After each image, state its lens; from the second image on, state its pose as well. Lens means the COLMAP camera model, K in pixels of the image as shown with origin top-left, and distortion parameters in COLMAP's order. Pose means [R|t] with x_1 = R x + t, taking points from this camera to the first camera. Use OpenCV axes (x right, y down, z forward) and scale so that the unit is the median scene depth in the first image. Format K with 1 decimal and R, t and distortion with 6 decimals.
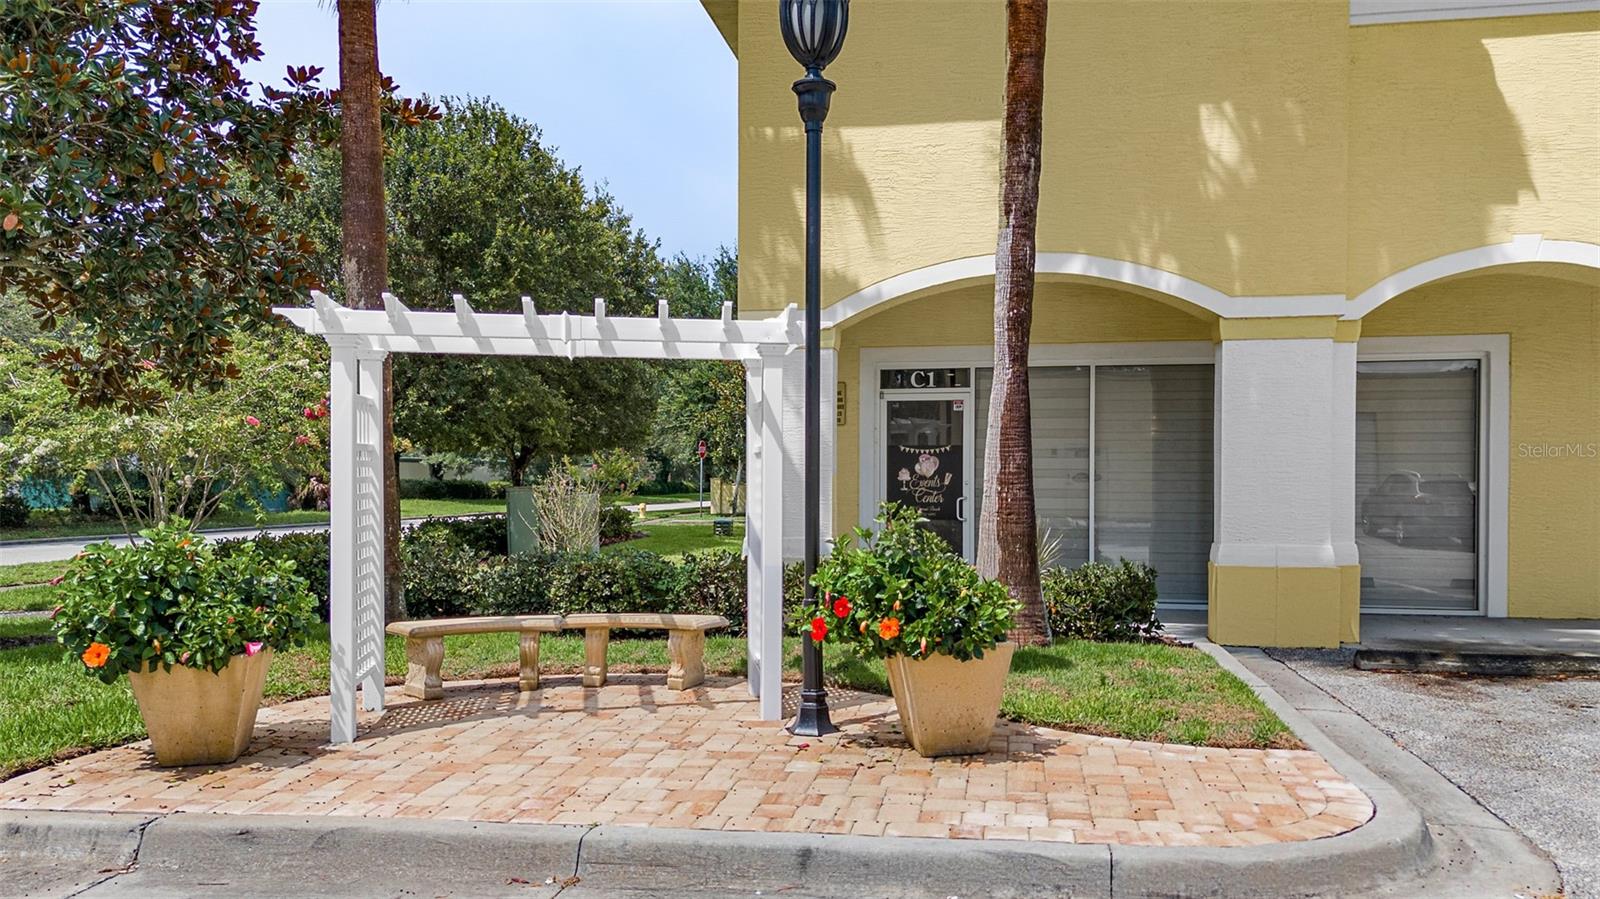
lens RADIAL K [[1191.0, 0, 804.6], [0, 1191.0, 500.6], [0, 0, 1]] dist [0.045016, -0.031646]
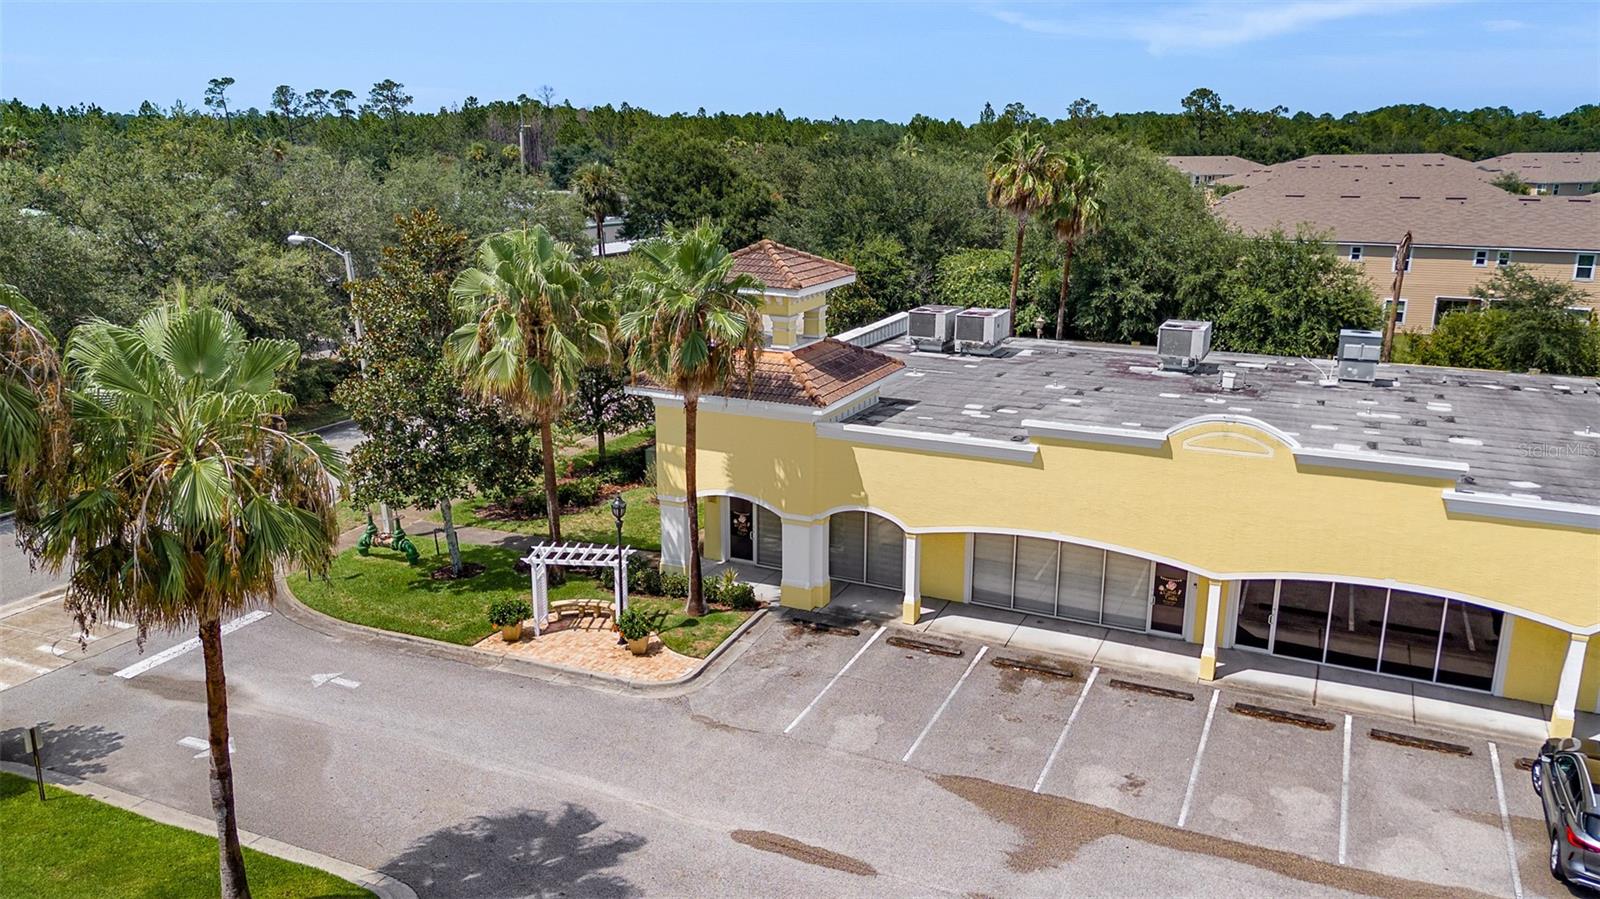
lens RADIAL K [[1191.0, 0, 800.1], [0, 1191.0, 445.0], [0, 0, 1]] dist [0.045016, -0.031646]
pose [[0.966303, 0.065521, -0.248931, 2.033372], [-0.004908, 0.971576, 0.236677, -1.910914], [0.257362, -0.227480, 0.939158, -3.523002]]
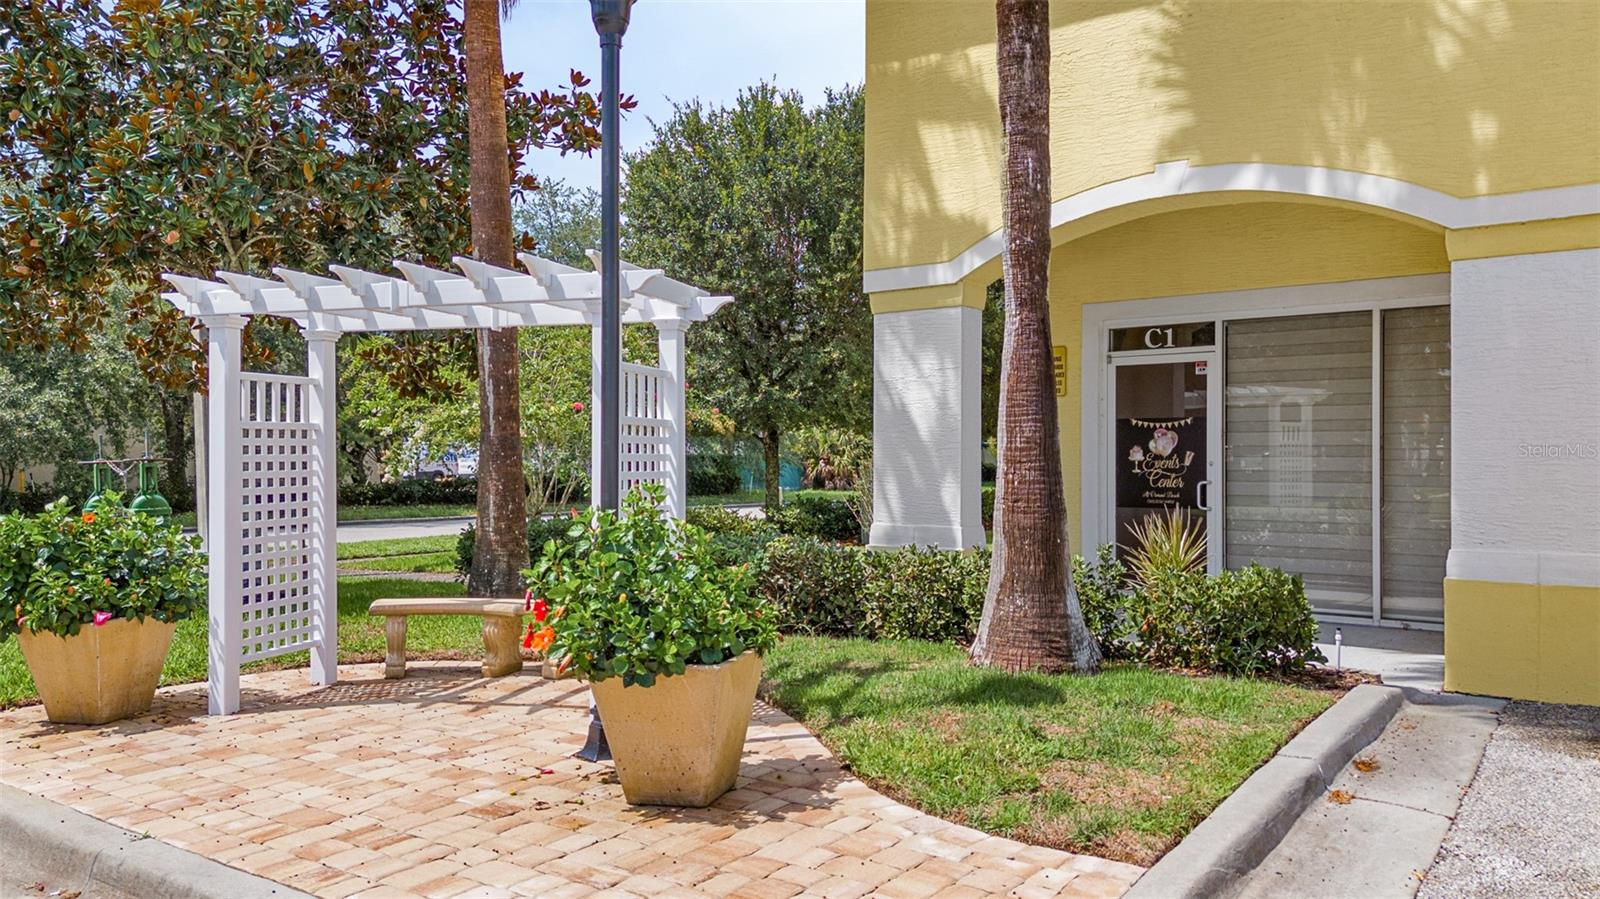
lens RADIAL K [[1191.0, 0, 805.1], [0, 1191.0, 463.5], [0, 0, 1]] dist [0.045016, -0.031646]
pose [[0.895823, 0.001050, -0.444410, 0.532888], [-0.008529, 0.999854, -0.014831, -0.000629], [0.444329, 0.017076, 0.895701, 0.318283]]
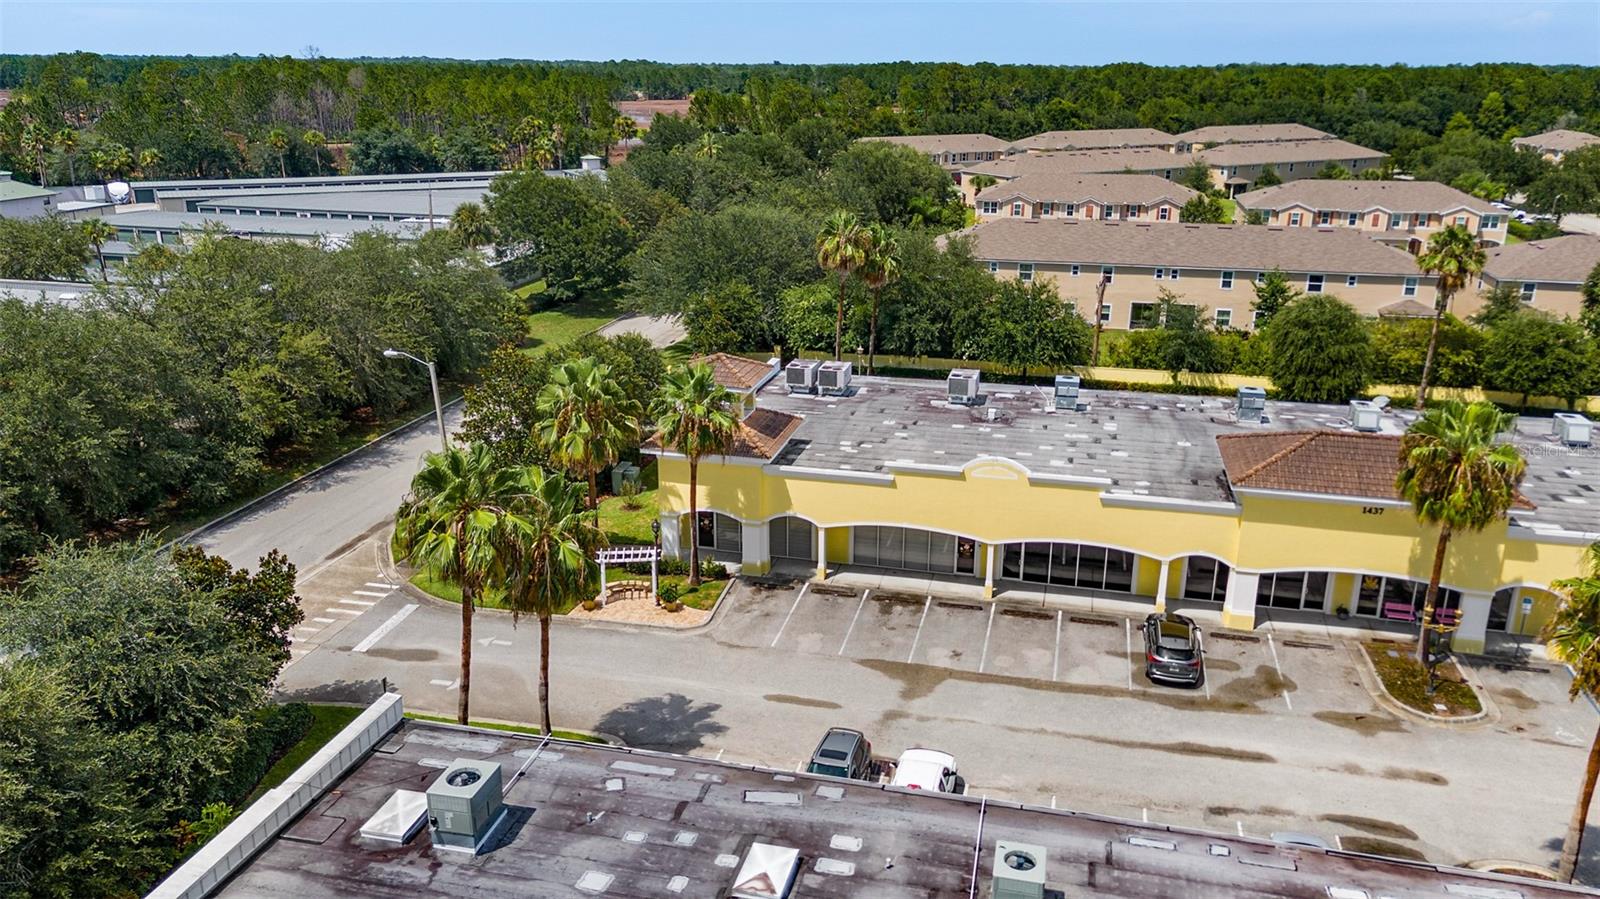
lens RADIAL K [[1191.0, 0, 800.1], [0, 1191.0, 443.3], [0, 0, 1]] dist [0.045016, -0.031646]
pose [[0.997789, 0.020455, -0.063239, 1.609568], [-0.001500, 0.958156, 0.286243, -3.519798], [0.066448, -0.285515, 0.956068, -7.074602]]
